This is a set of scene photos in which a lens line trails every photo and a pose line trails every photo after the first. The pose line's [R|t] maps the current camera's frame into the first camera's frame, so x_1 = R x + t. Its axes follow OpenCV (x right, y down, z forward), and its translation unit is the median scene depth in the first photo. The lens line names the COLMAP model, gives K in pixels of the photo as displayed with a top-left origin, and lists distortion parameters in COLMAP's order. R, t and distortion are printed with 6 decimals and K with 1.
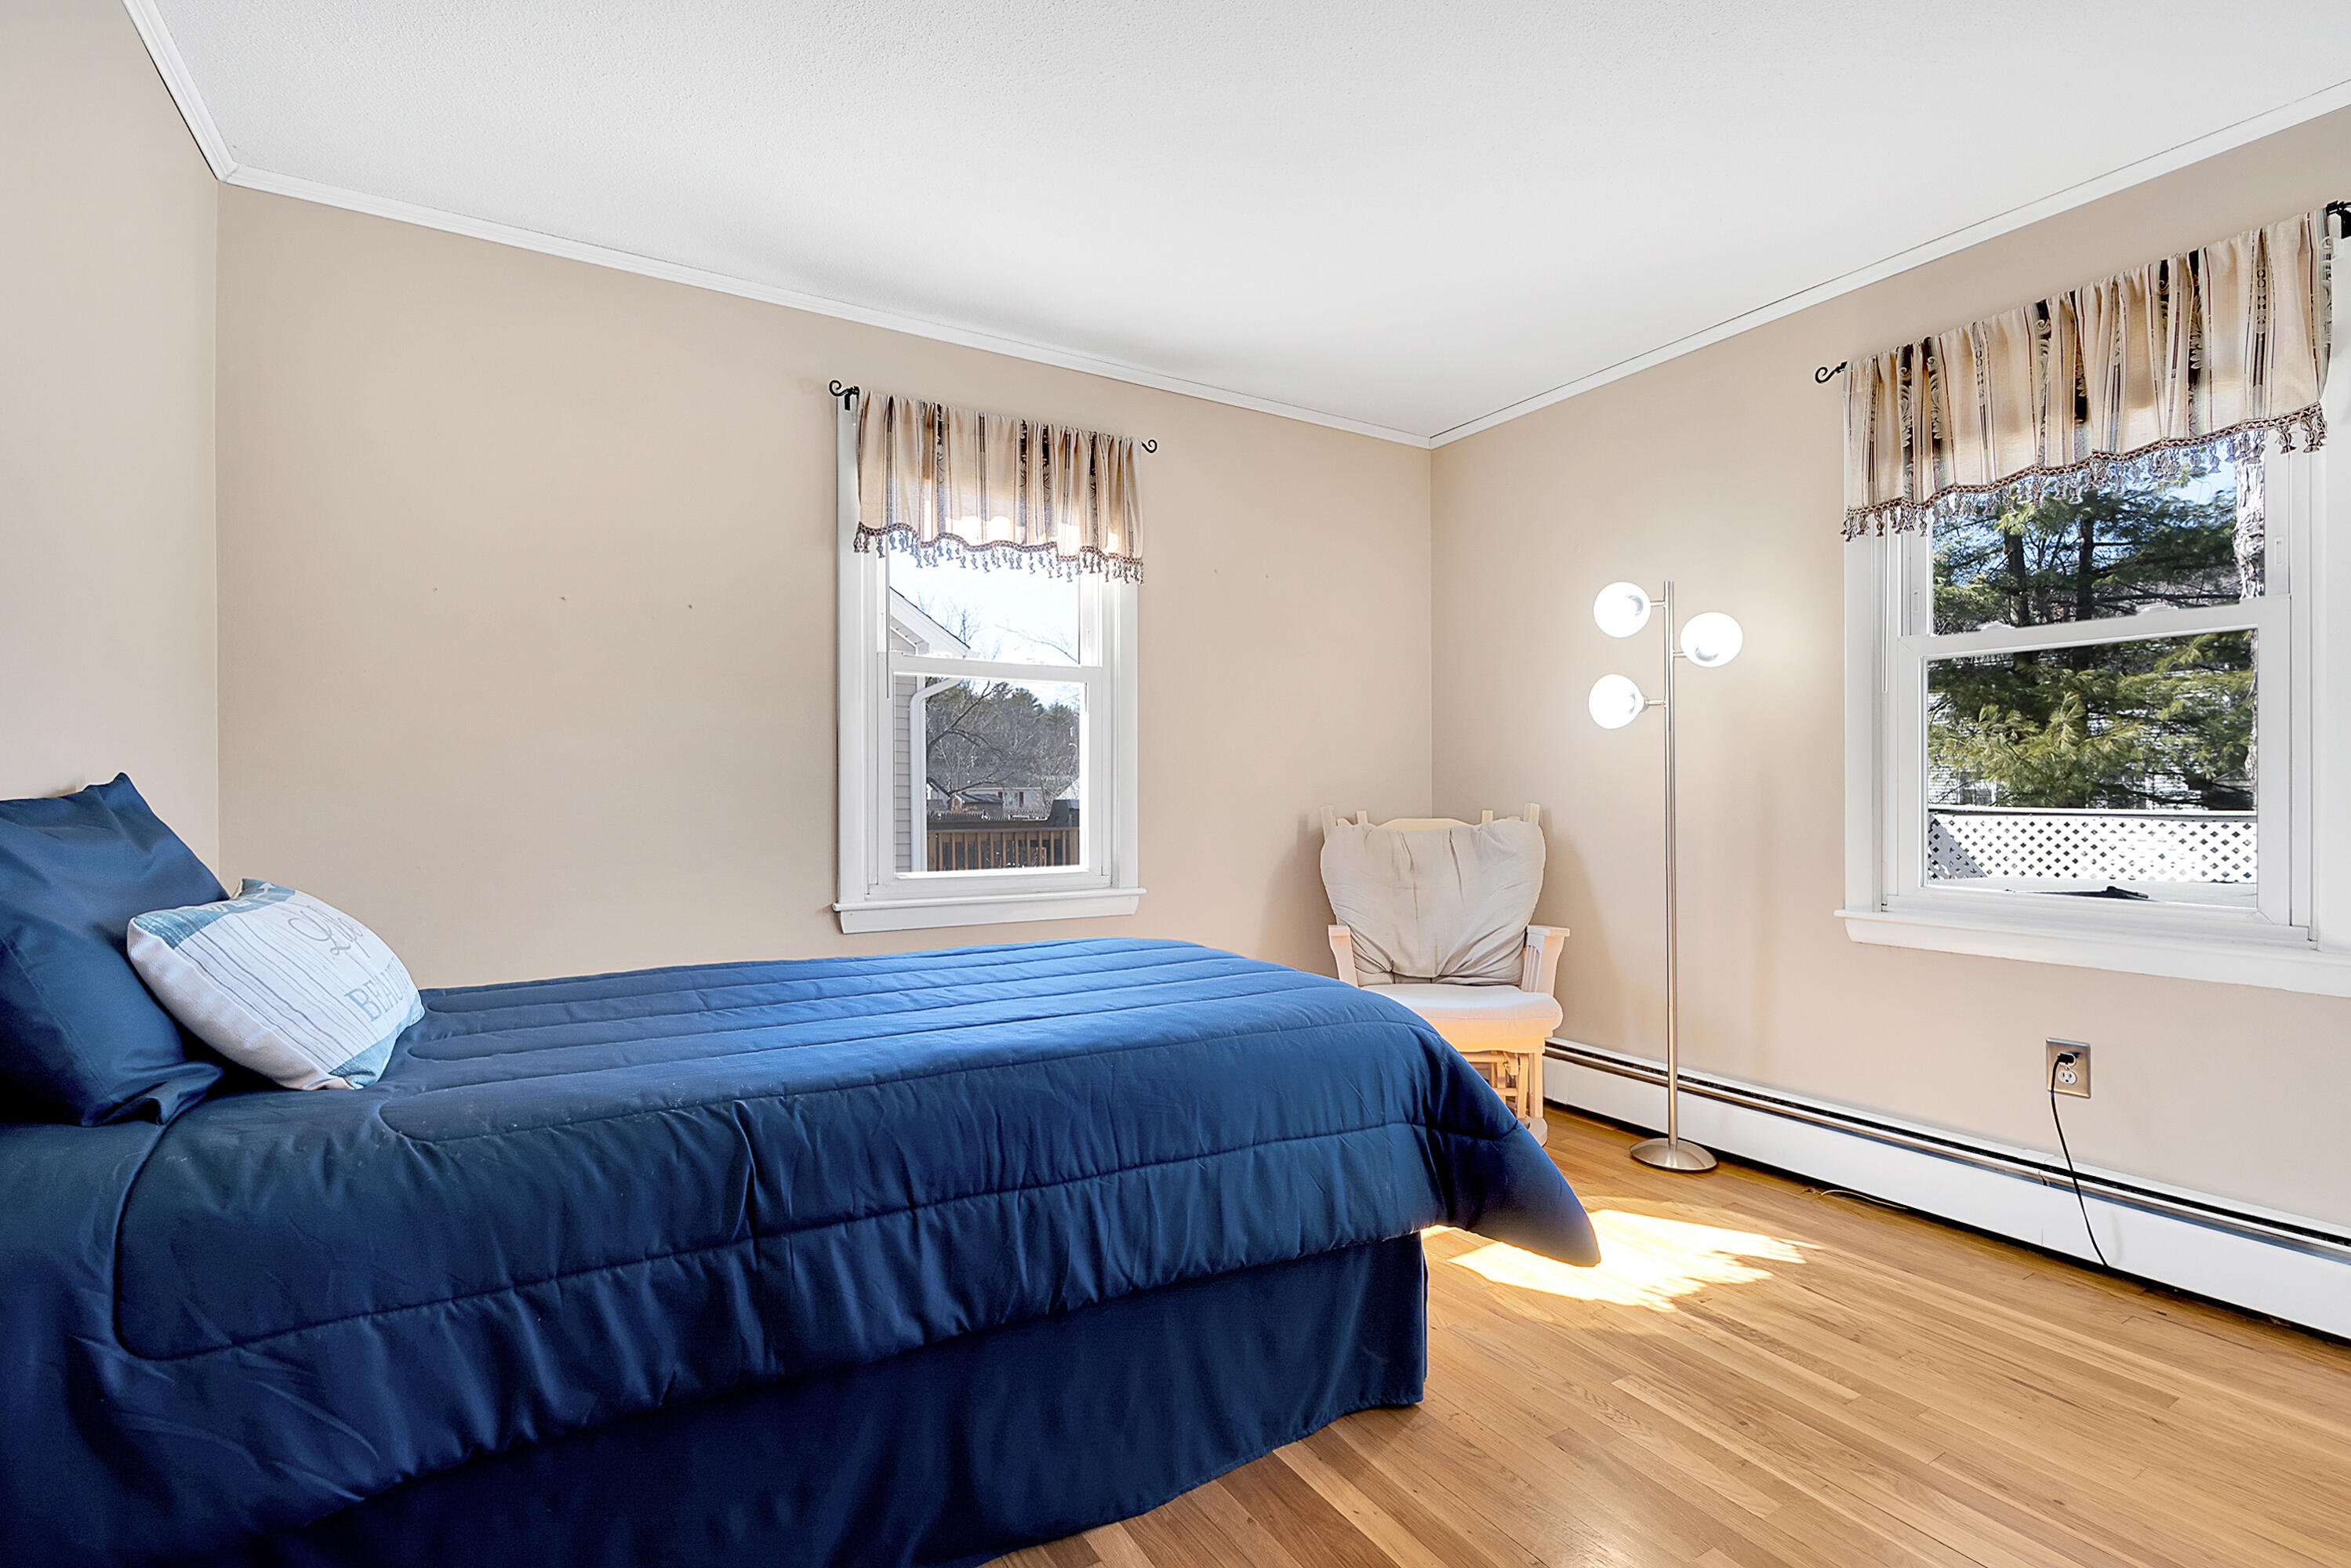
lens RADIAL K [[1067.7, 0, 1175.5], [0, 1067.7, 784.0], [0, 0, 1]] dist [-0.016819, -0.000021]
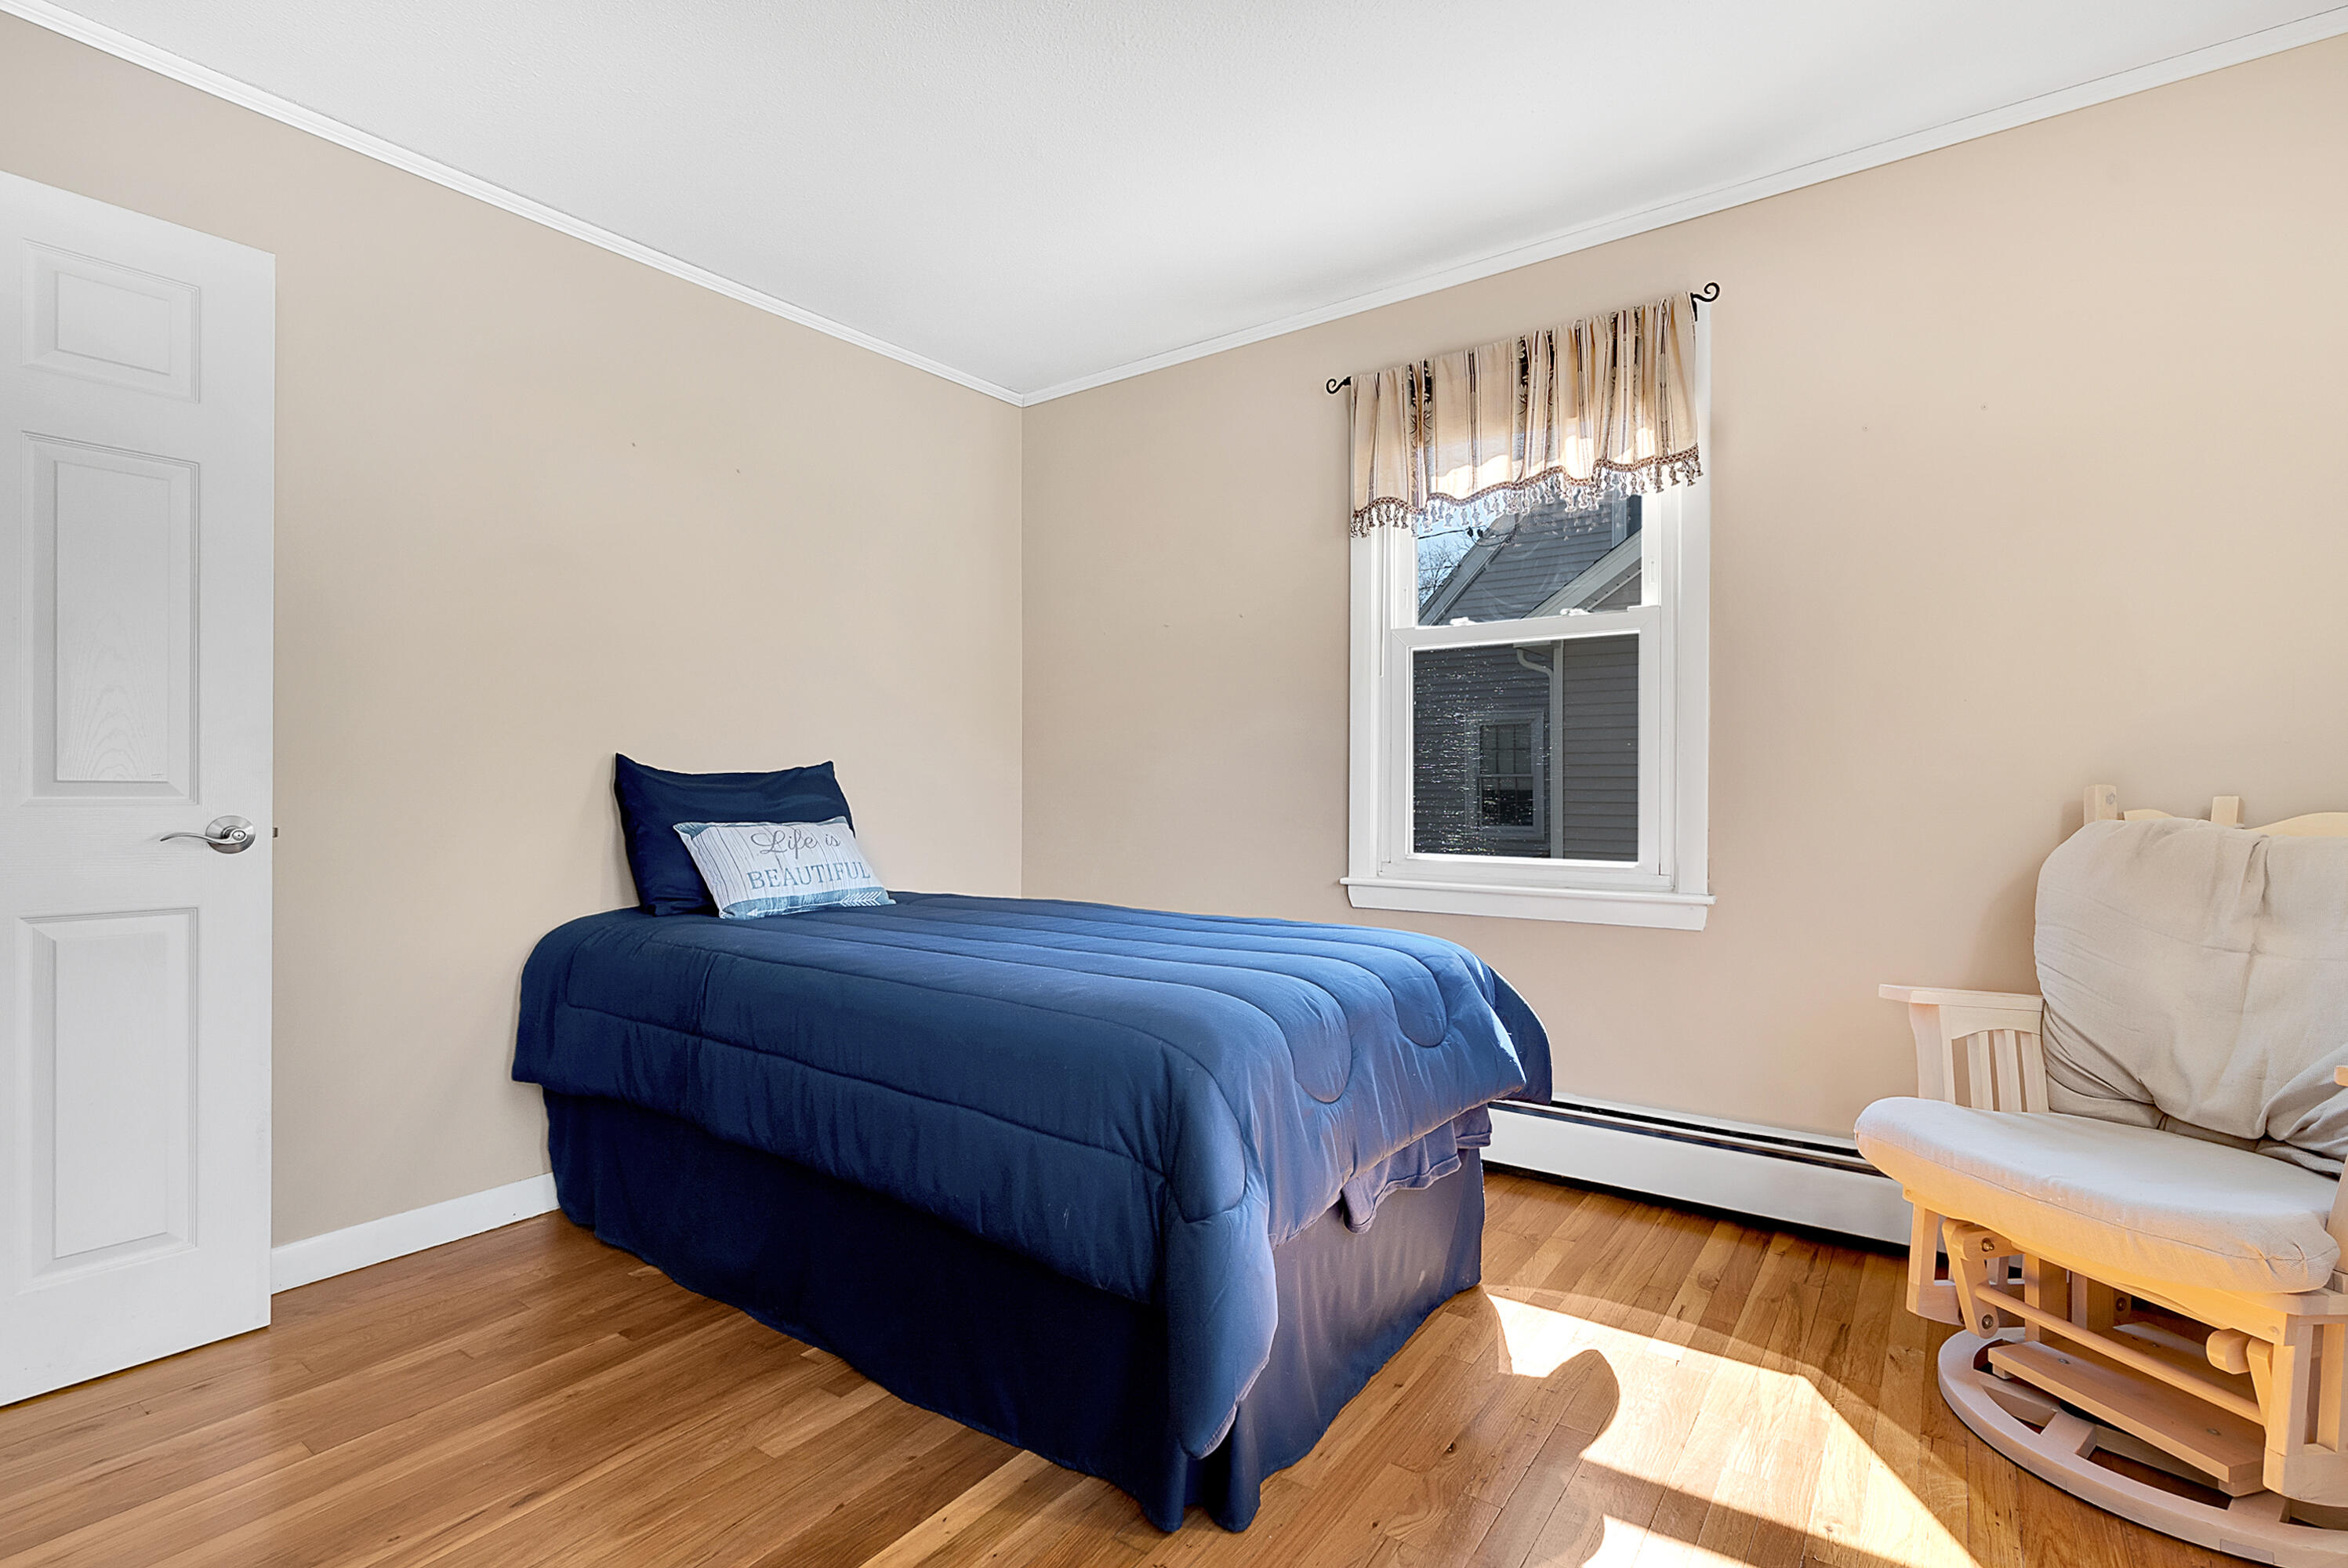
lens RADIAL K [[1086.5, 0, 1174.0], [0, 1086.5, 784.0], [0, 0, 1]] dist [-0.002559, -0.000337]
pose [[0.392225, -0.005905, -0.919851, 0.563676], [0.006490, 0.999972, -0.003652, 0.022118], [0.919847, -0.004537, 0.392252, 0.405010]]
